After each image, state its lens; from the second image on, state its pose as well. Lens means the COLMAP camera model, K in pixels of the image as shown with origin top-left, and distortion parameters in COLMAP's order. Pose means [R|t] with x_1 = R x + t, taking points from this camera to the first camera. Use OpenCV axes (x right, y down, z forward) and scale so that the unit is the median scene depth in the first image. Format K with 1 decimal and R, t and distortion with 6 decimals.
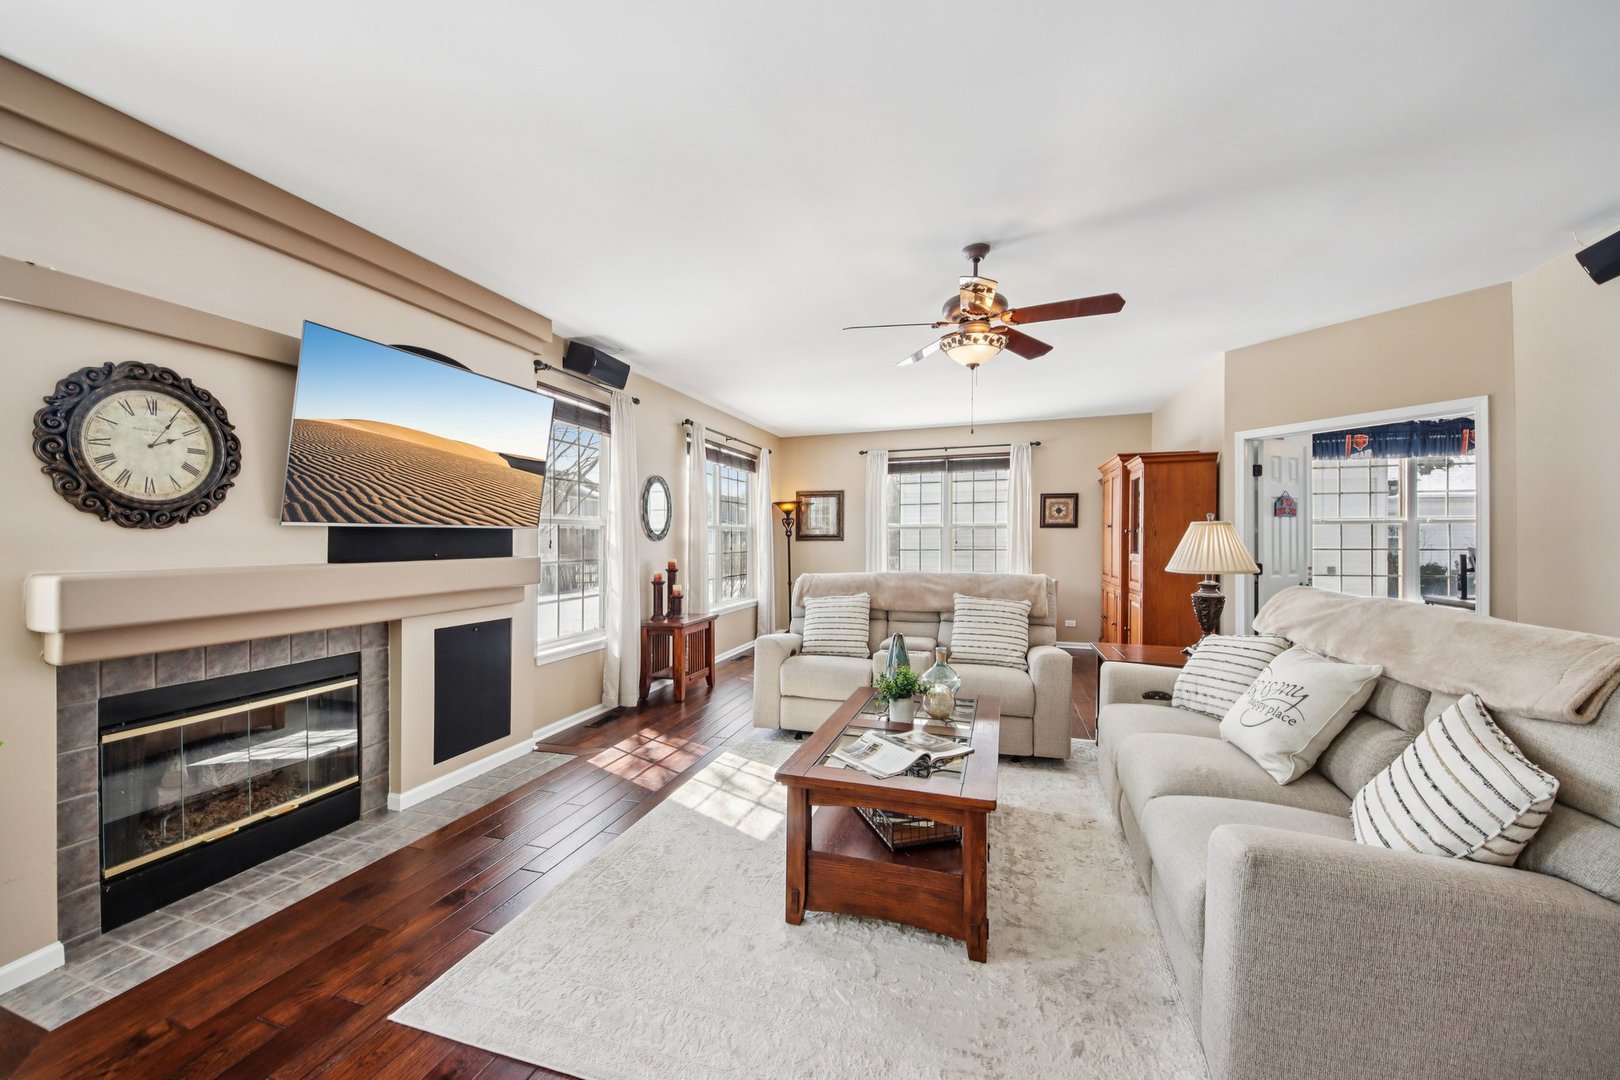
lens RADIAL K [[615.5, 0, 800.9], [0, 615.5, 532.7], [0, 0, 1]] dist [0.033698, -0.000202]
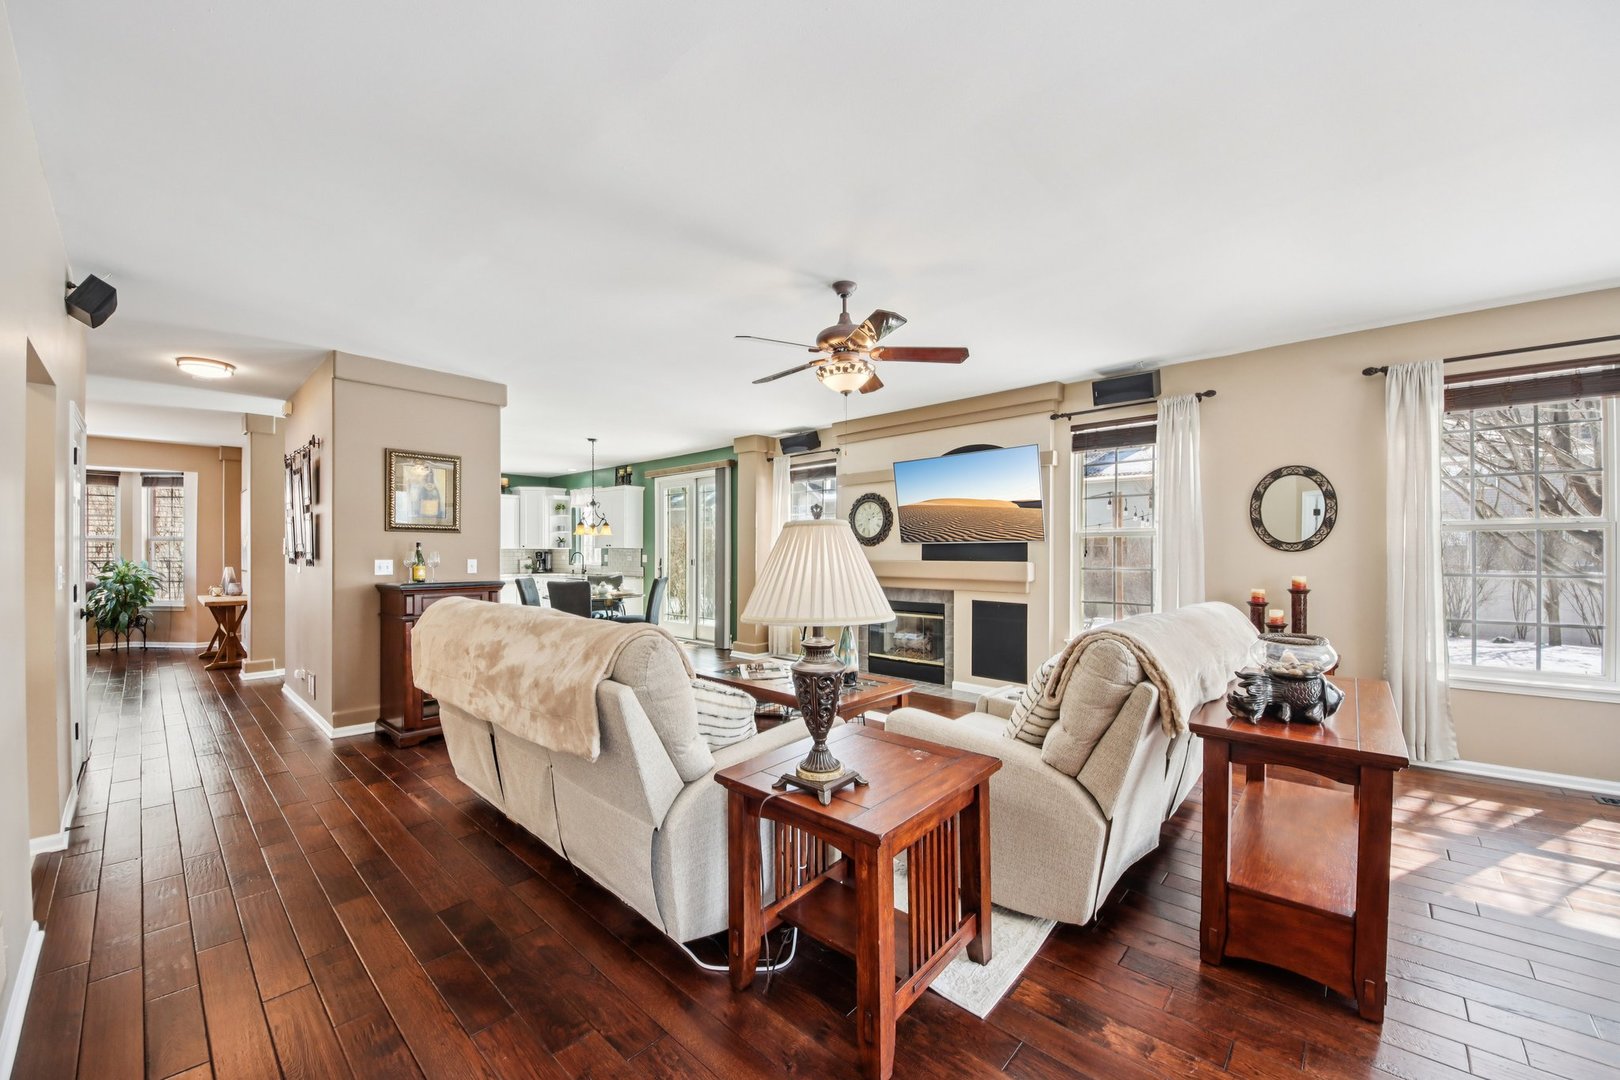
lens RADIAL K [[600.6, 0, 803.7], [0, 600.6, 551.3], [0, 0, 1]] dist [0.014985, -0.000034]
pose [[-0.404416, 0.002322, -0.914572, 0.903353], [0.011107, 0.999936, -0.002373, 0.010521], [0.914508, -0.011118, -0.404415, 0.956400]]
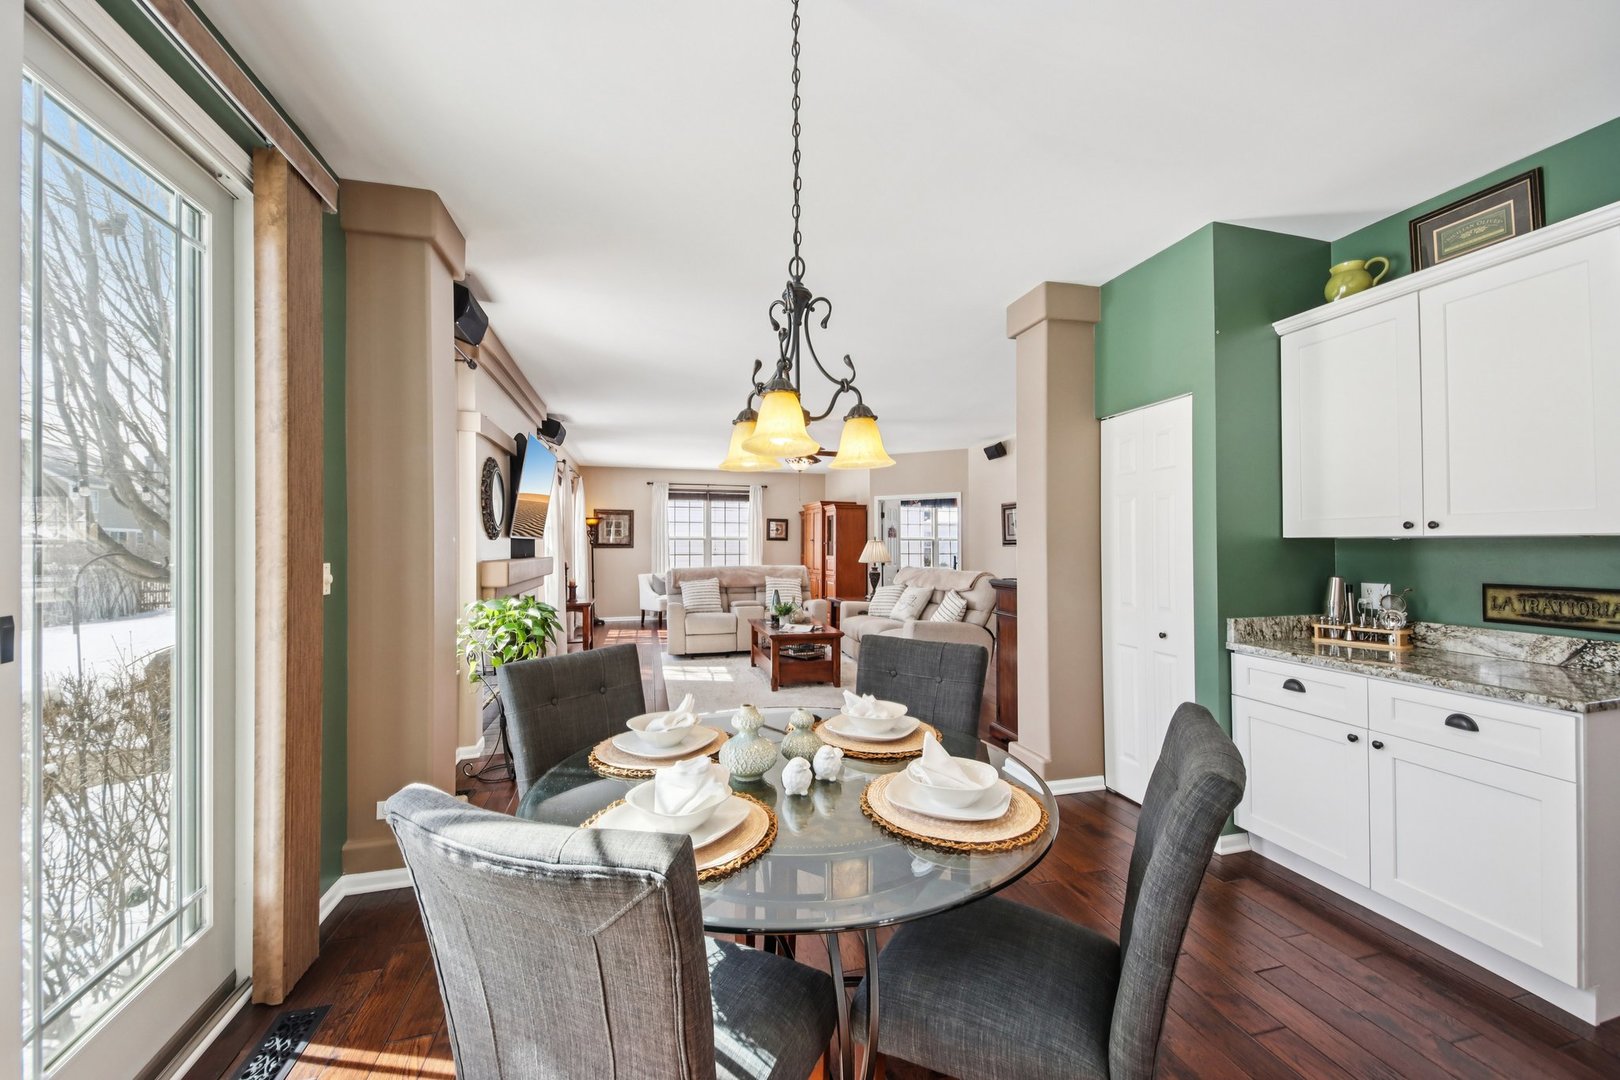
lens RADIAL K [[600.6, 0, 803.7], [0, 600.6, 551.3], [0, 0, 1]] dist [0.014985, -0.000034]
pose [[0.839517, 0.001916, 0.543329, -0.620555], [-0.012015, 0.999815, 0.015038, -0.006078], [-0.543200, -0.019153, 0.839385, -0.575669]]
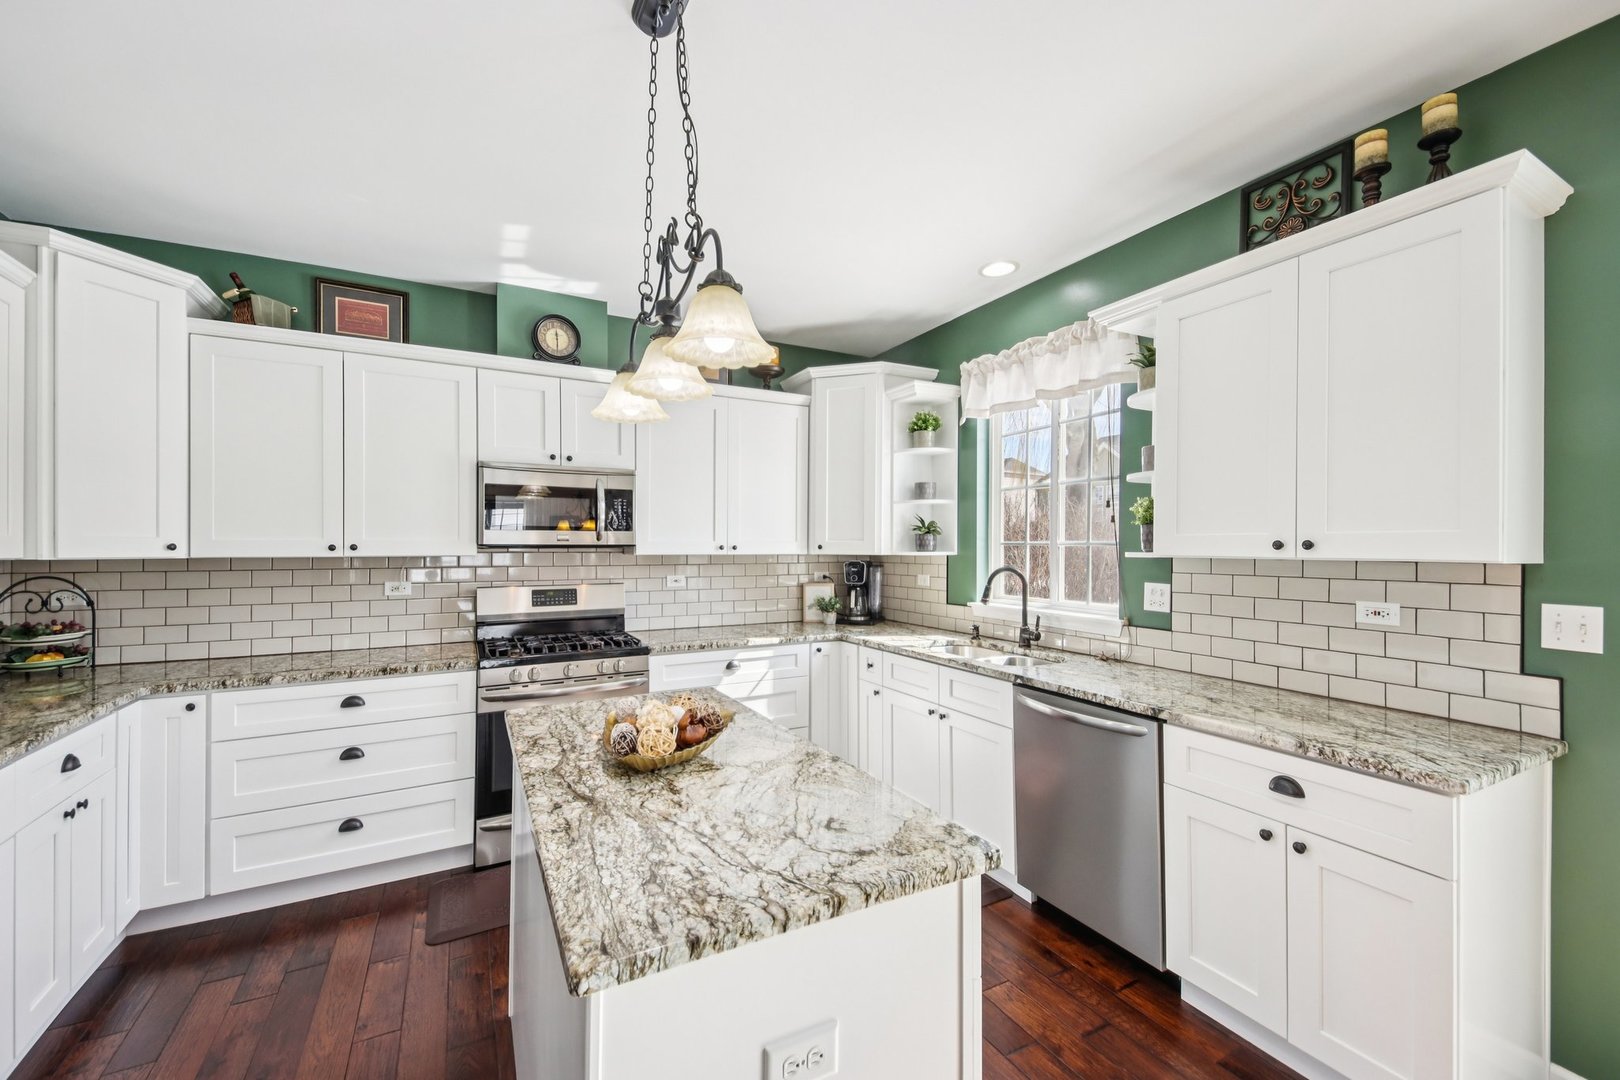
lens RADIAL K [[658.2, 0, 810.0], [0, 658.2, 540.0], [0, 0, 1]] dist [0.054678, -0.000196]
pose [[-0.691787, 0.001396, -0.722100, -0.249168], [0.013553, 0.999847, -0.011051, -0.029313], [0.721974, -0.017431, -0.691700, -0.496842]]
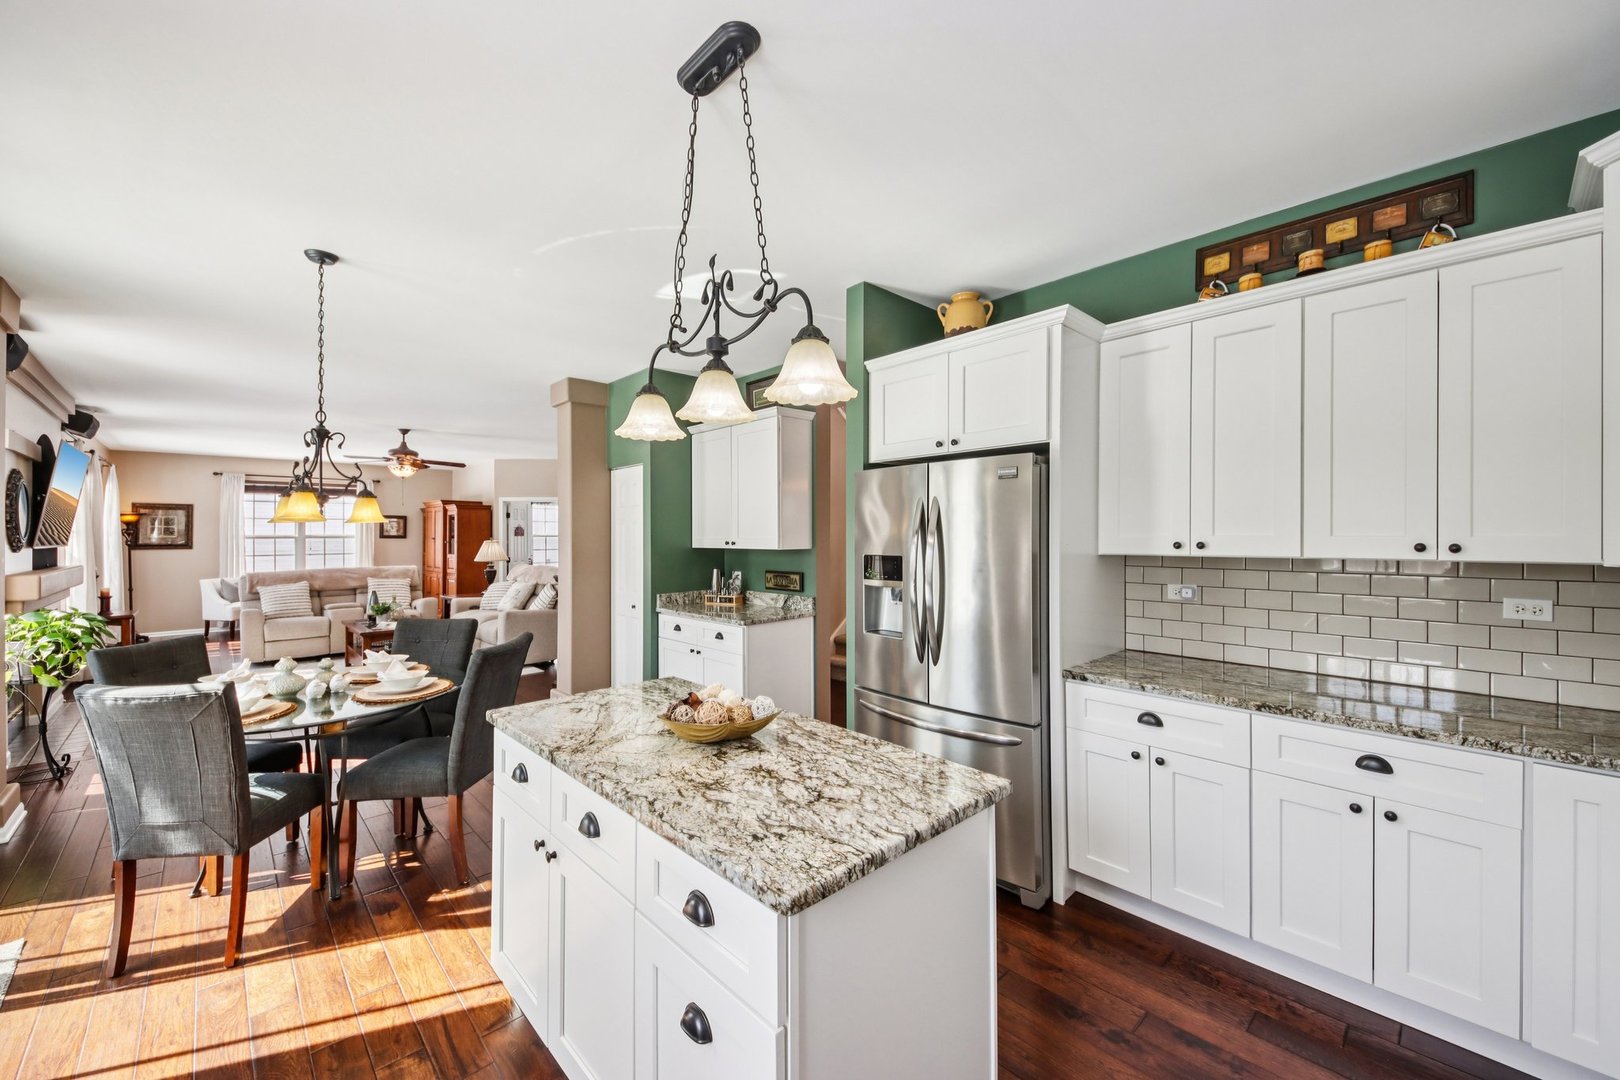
lens RADIAL K [[624.2, 0, 798.6], [0, 624.2, 530.8], [0, 0, 1]] dist [0.035133, -0.028668]
pose [[0.480866, 0.009641, 0.876741, -0.775426], [-0.008549, 0.999944, -0.006307, -0.042003], [-0.876752, -0.004462, 0.480921, -1.039348]]
